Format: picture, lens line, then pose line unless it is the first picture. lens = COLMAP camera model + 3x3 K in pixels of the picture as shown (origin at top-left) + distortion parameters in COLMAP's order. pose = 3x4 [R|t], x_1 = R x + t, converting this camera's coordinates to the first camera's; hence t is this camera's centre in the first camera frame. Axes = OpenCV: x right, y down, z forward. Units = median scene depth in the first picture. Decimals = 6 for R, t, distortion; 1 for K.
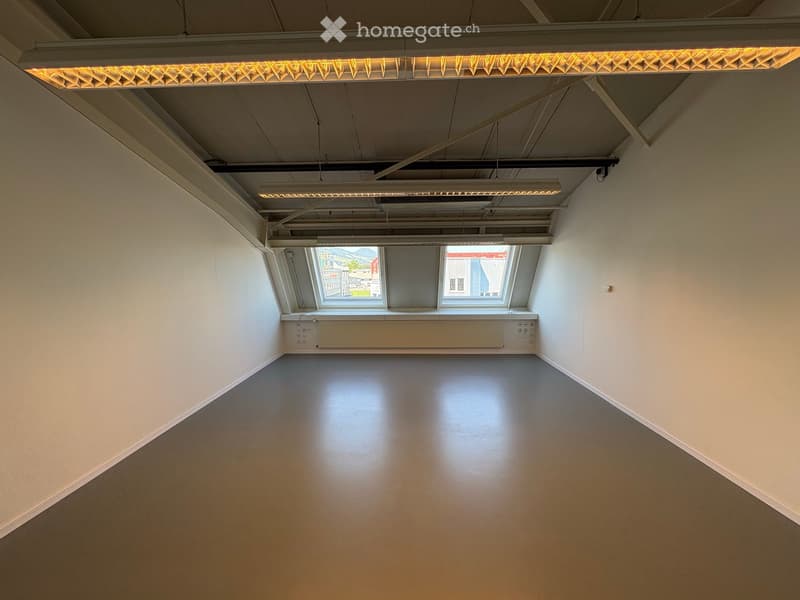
lens RADIAL K [[324.3, 0, 400.8], [0, 324.3, 296.2], [0, 0, 1]] dist [-0.002567, -0.000768]
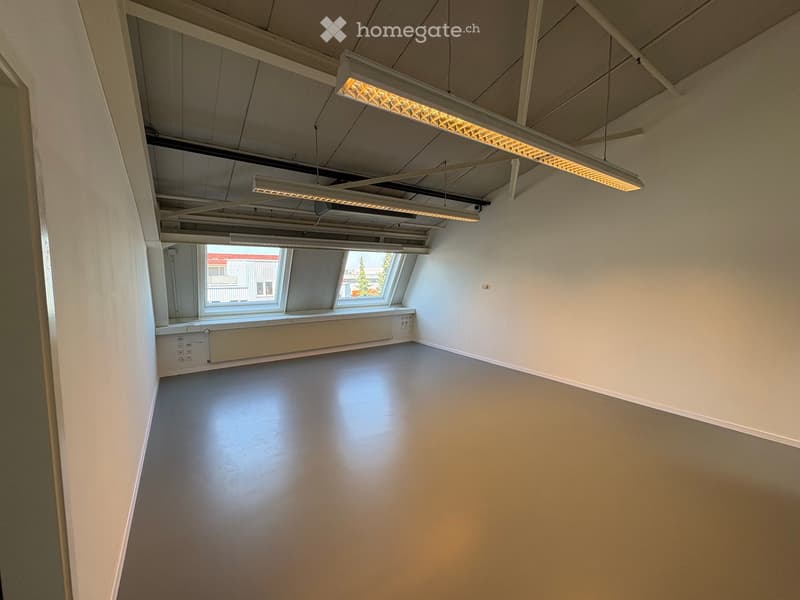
lens RADIAL K [[324.3, 0, 405.2], [0, 324.3, 302.7], [0, 0, 1]] dist [-0.002567, -0.000768]
pose [[0.798214, -0.043325, 0.600814, -0.381834], [0.037189, 0.999052, 0.022635, 0.001081], [-0.601225, 0.004276, 0.799068, 0.013926]]
